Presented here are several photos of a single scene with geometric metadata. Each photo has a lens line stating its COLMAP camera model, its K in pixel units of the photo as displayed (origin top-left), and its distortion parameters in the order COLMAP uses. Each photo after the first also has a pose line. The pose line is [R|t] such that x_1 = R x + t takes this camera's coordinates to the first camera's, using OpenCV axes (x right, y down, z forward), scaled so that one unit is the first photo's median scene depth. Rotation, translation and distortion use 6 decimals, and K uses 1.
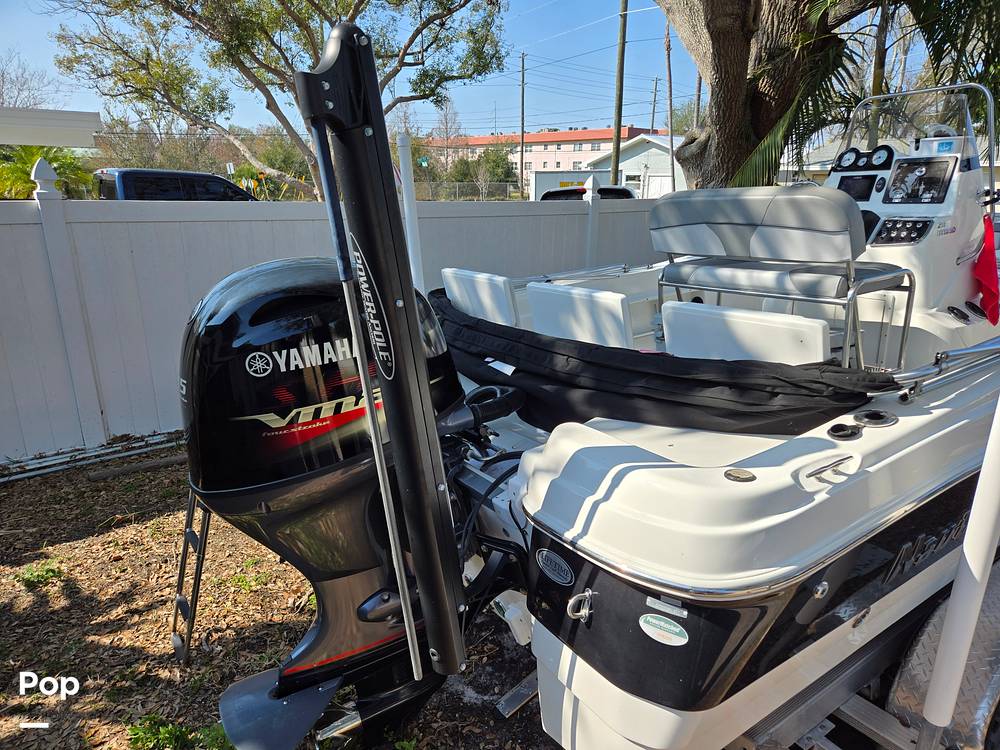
lens RADIAL K [[663.9, 0, 498.1], [0, 663.9, 377.4], [0, 0, 1]] dist [0.062356, -0.048400]
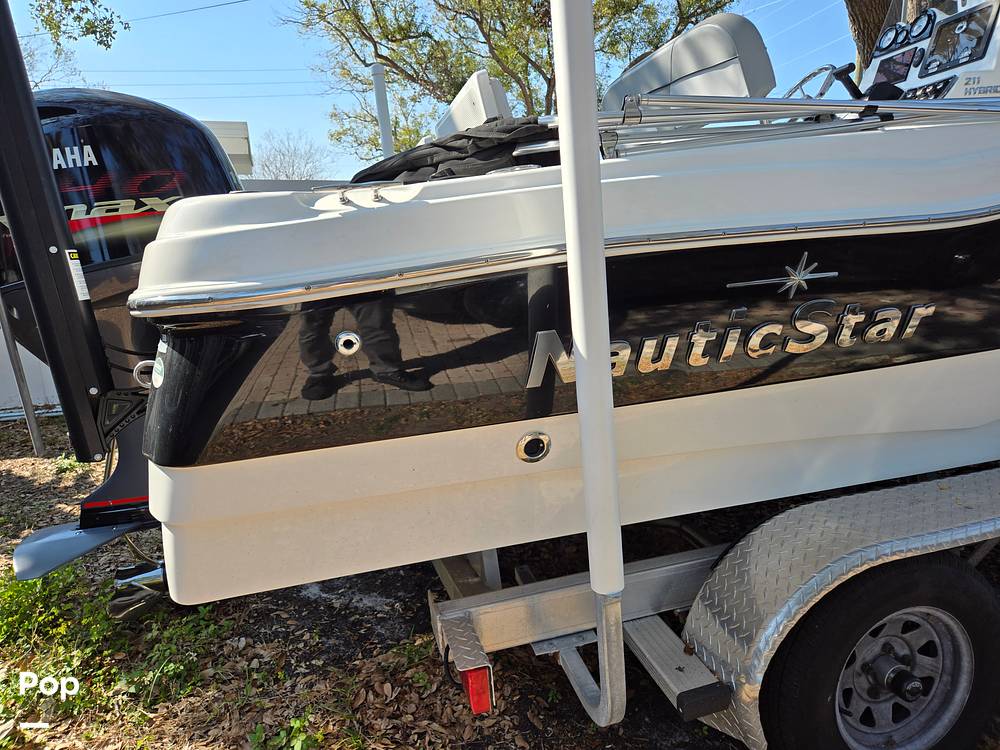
lens RADIAL K [[664.8, 0, 503.6], [0, 664.8, 362.9], [0, 0, 1]] dist [0.057921, -0.051068]
pose [[0.941105, 0.026306, -0.337091, 0.325167], [-0.058929, 0.994471, -0.086913, 0.140297], [0.332941, 0.101659, 0.937452, 0.113972]]
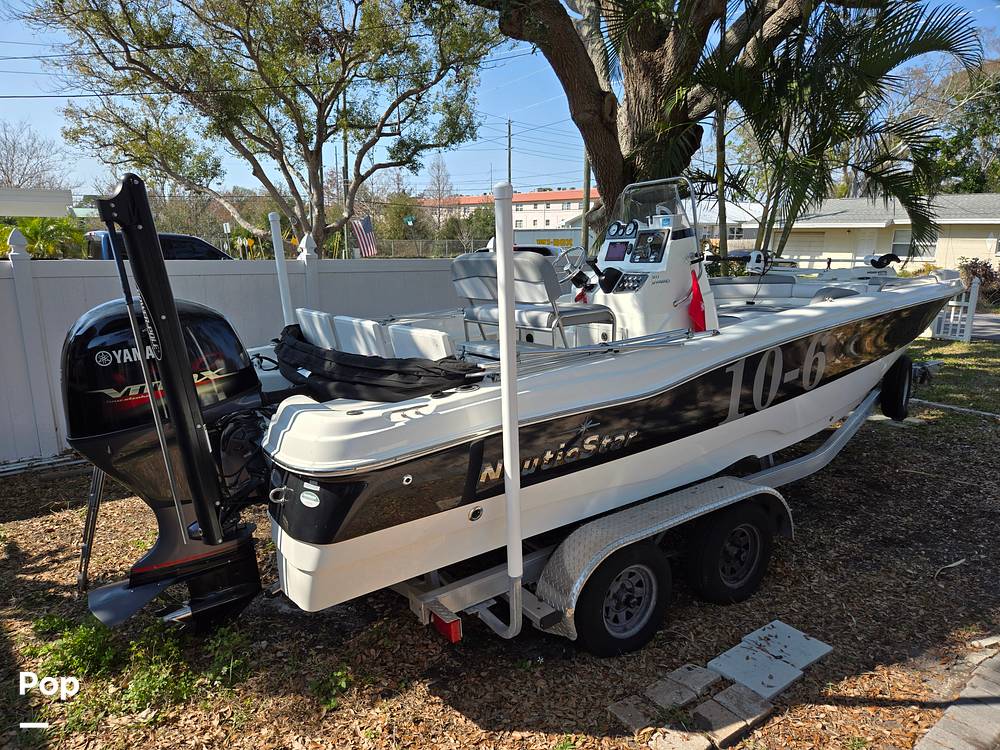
lens RADIAL K [[663.7, 0, 493.1], [0, 663.7, 379.6], [0, 0, 1]] dist [0.071373, -0.063280]
pose [[0.999970, -0.002107, -0.007469, 0.254021], [0.001532, 0.997093, -0.076174, 0.066261], [0.007608, 0.076160, 0.997067, -0.269027]]
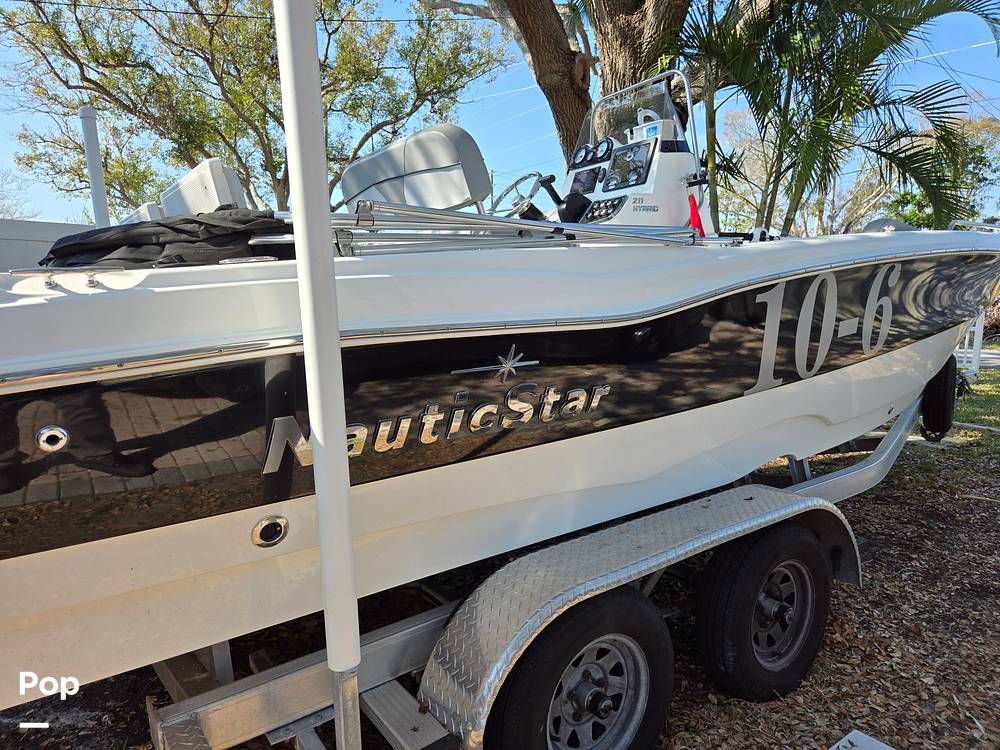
lens RADIAL K [[661.9, 0, 506.1], [0, 661.9, 372.2], [0, 0, 1]] dist [0.065088, -0.053187]
pose [[0.999376, 0.005663, 0.034863, 0.334084], [0.000143, 0.986403, -0.164342, 0.128974], [-0.035320, 0.164244, 0.985787, 0.088130]]
